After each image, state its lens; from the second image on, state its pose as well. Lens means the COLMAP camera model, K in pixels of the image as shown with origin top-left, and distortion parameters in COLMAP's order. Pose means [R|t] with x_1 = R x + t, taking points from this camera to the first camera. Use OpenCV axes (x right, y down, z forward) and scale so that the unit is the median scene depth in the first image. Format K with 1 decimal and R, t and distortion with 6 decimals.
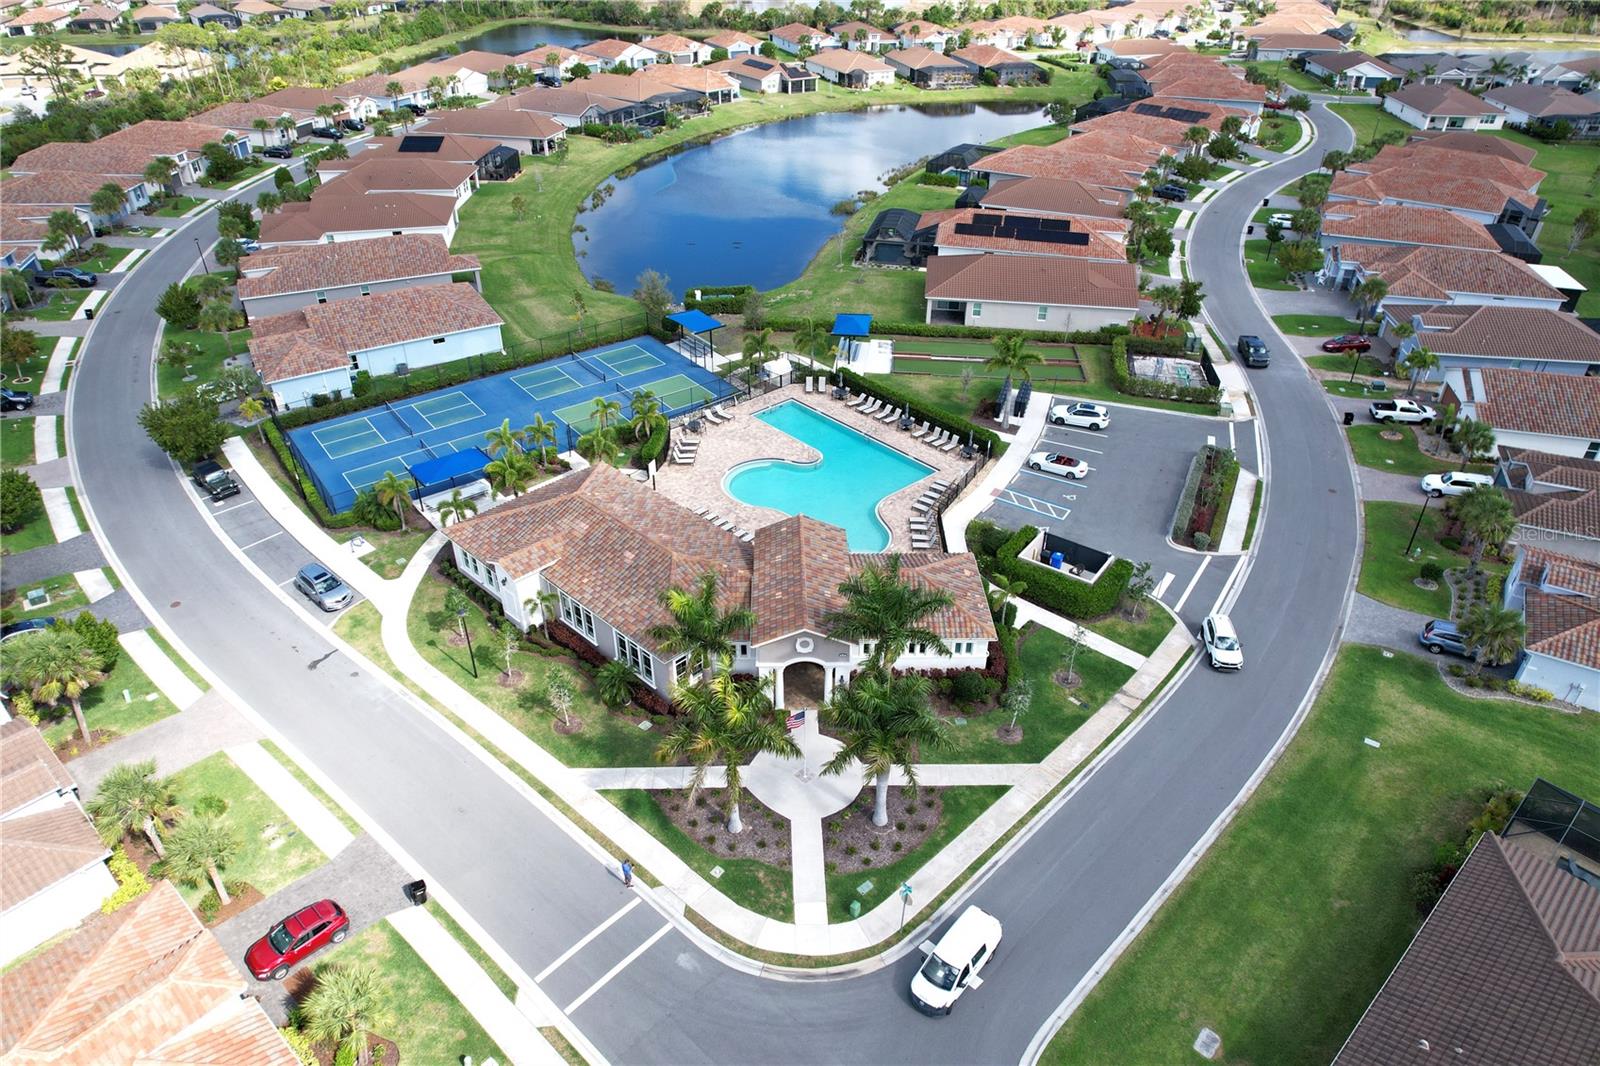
lens RADIAL K [[1024.8, 0, 800.4], [0, 1024.8, 538.3], [0, 0, 1]] dist [-0.065675, 0.059089]
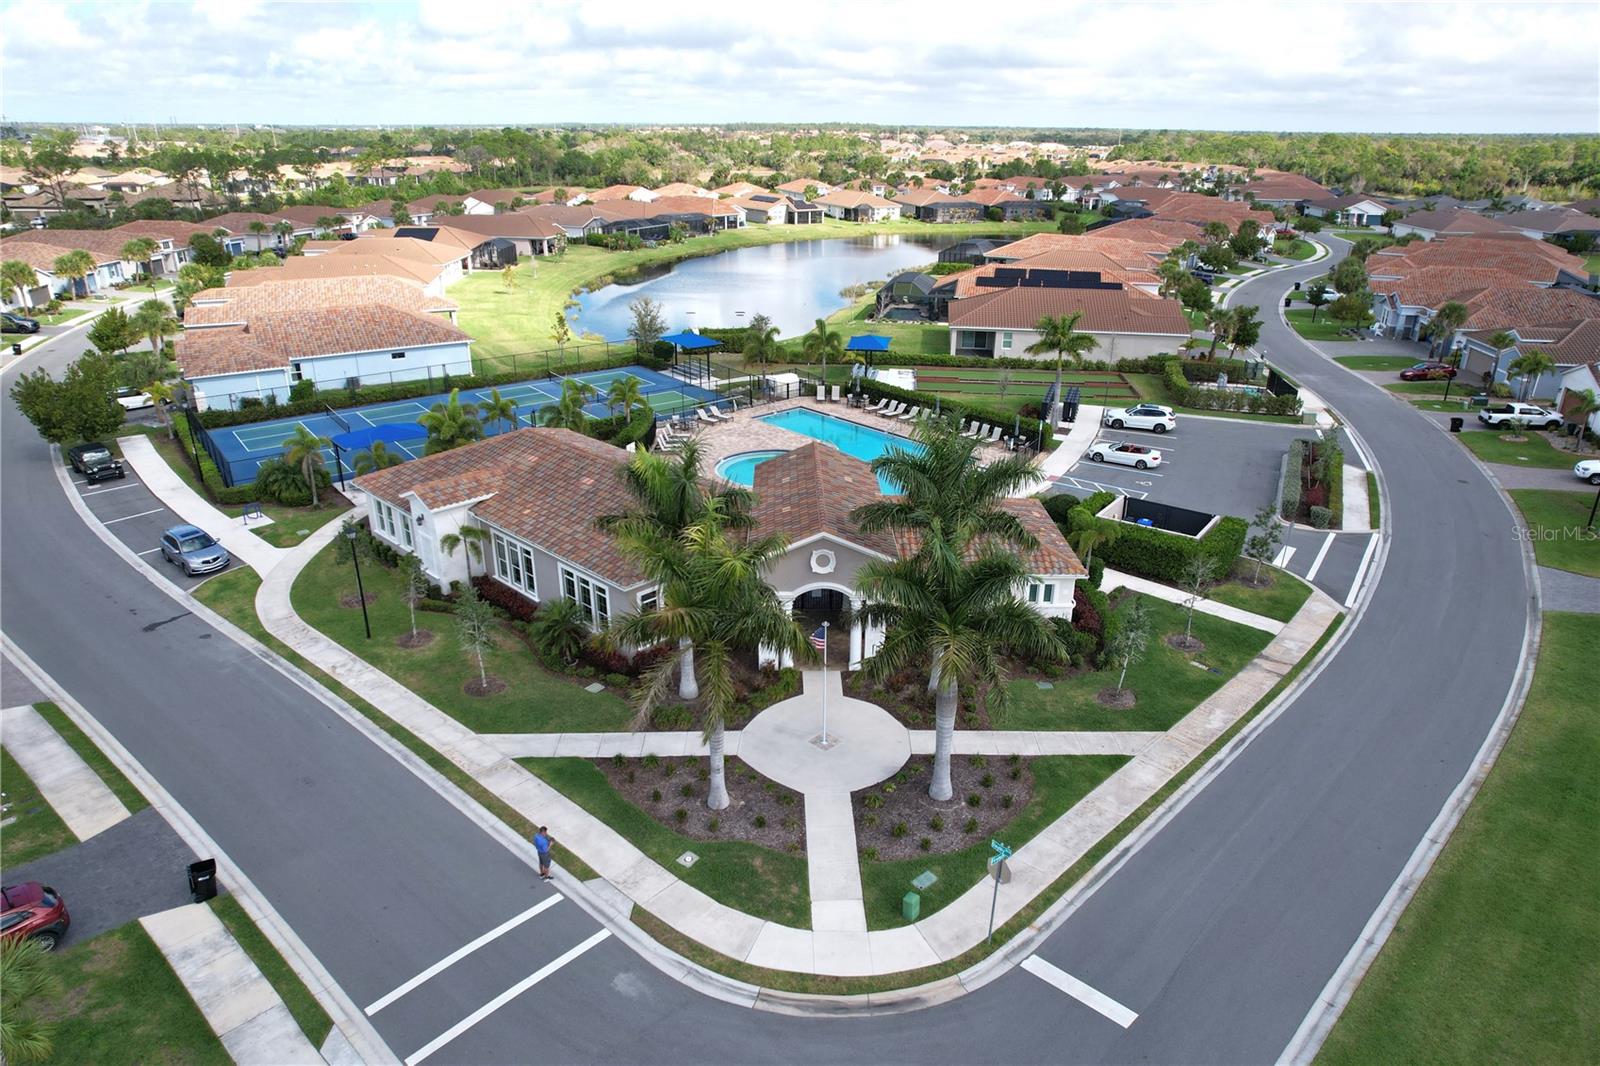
lens RADIAL K [[1024.8, 0, 801.0], [0, 1024.8, 538.8], [0, 0, 1]] dist [-0.065675, 0.059089]
pose [[0.999994, 0.001162, -0.003367, -0.007273], [-0.001762, 0.982910, -0.184076, 0.182629], [0.003096, 0.184081, 0.982906, 0.253141]]
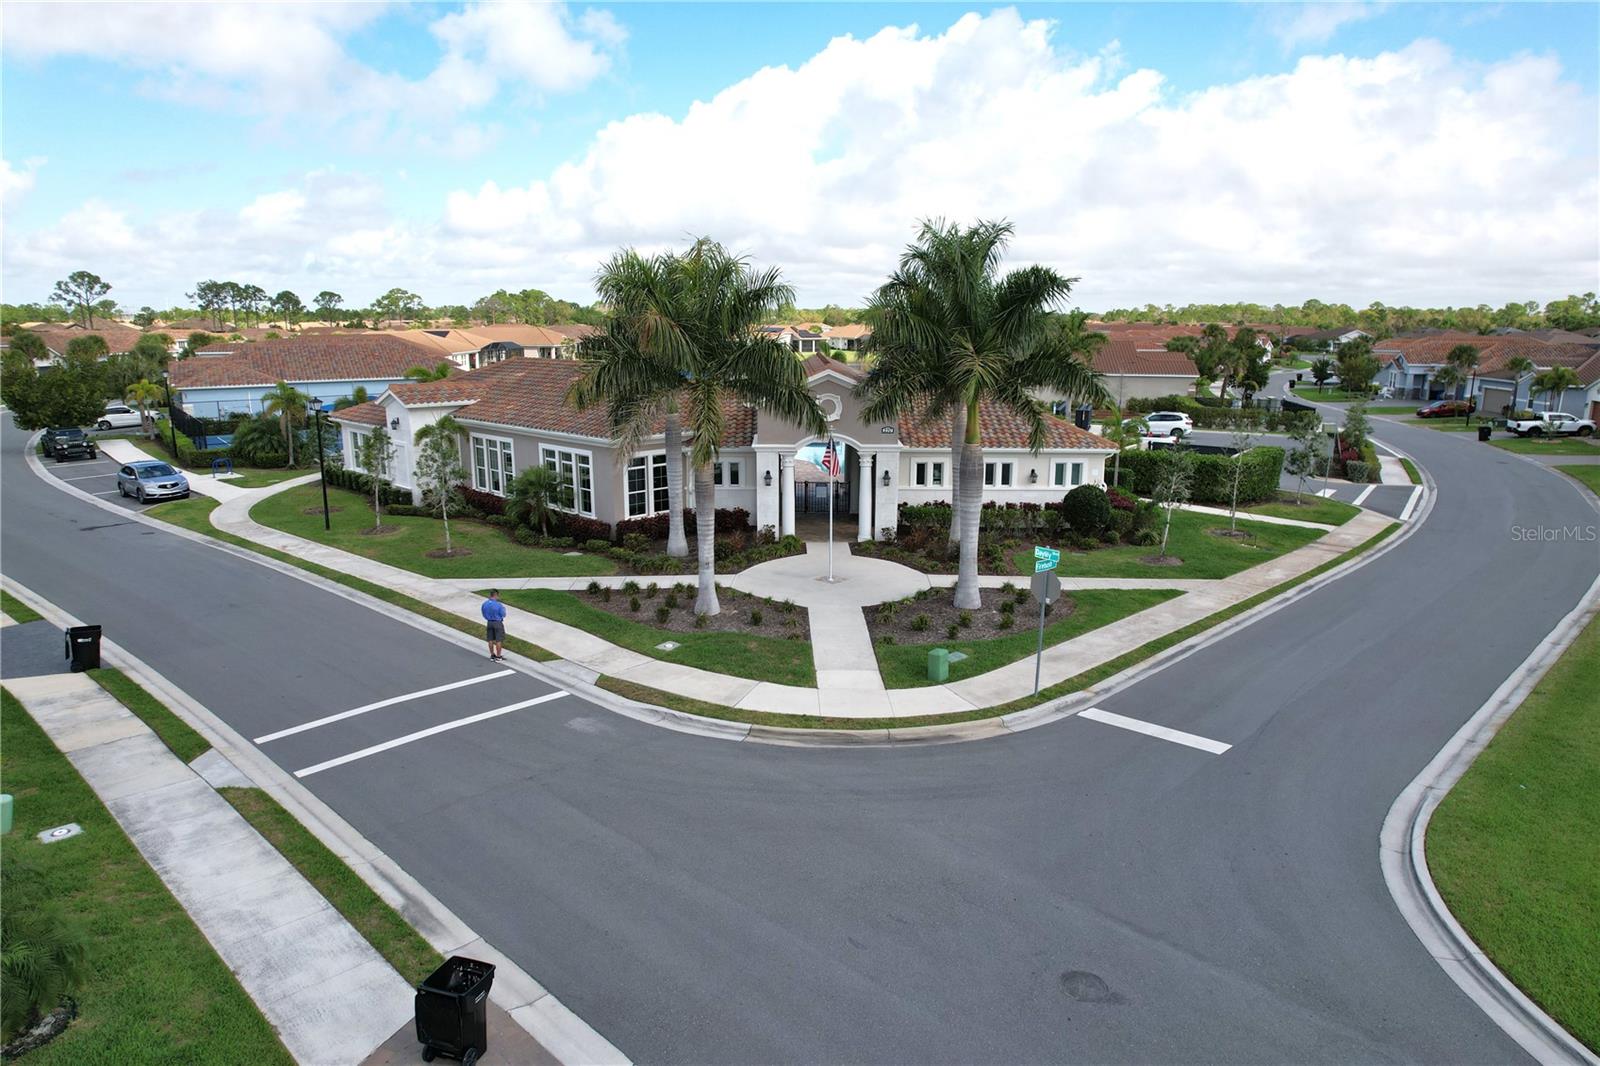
lens RADIAL K [[1024.8, 0, 800.9], [0, 1024.8, 537.4], [0, 0, 1]] dist [-0.065675, 0.059089]
pose [[0.999966, -0.000965, -0.008230, -0.006468], [-0.001946, 0.938072, -0.346436, 0.336338], [0.008054, 0.346440, 0.938037, 0.356611]]
